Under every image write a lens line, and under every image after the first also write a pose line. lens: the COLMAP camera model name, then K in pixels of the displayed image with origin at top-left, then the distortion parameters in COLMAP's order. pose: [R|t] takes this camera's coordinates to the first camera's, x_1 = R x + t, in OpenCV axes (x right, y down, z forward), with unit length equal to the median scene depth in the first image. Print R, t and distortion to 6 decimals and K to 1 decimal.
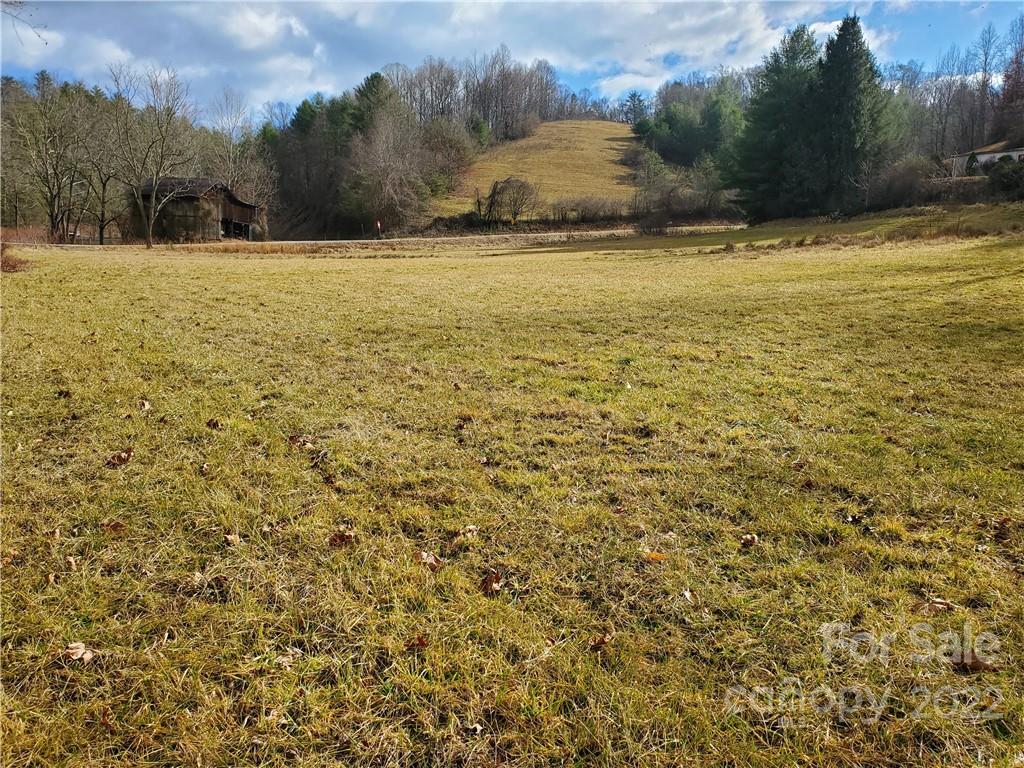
lens RADIAL K [[812.6, 0, 512.0], [0, 812.6, 384.0], [0, 0, 1]] dist [0.041552, 0.001543]
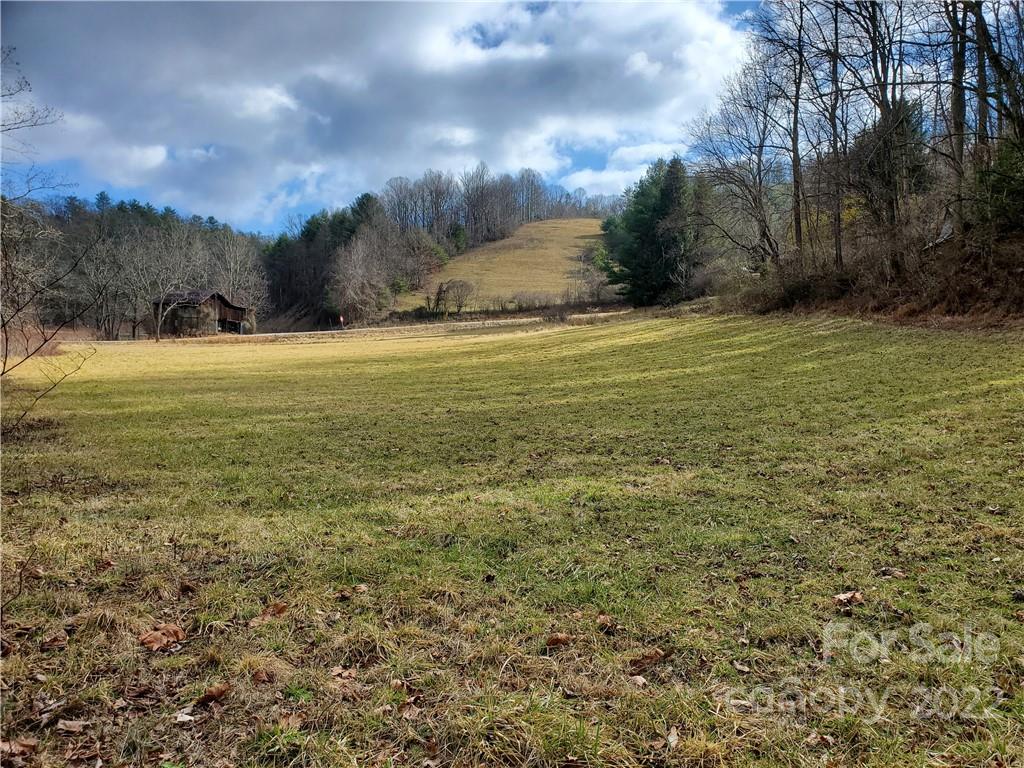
lens RADIAL K [[812.6, 0, 512.0], [0, 812.6, 384.0], [0, 0, 1]] dist [0.041552, 0.001543]
pose [[0.998541, -0.022910, -0.048891, 0.148838], [0.017829, 0.994630, -0.101951, 0.039164], [0.050964, 0.100930, 0.993587, -0.232771]]
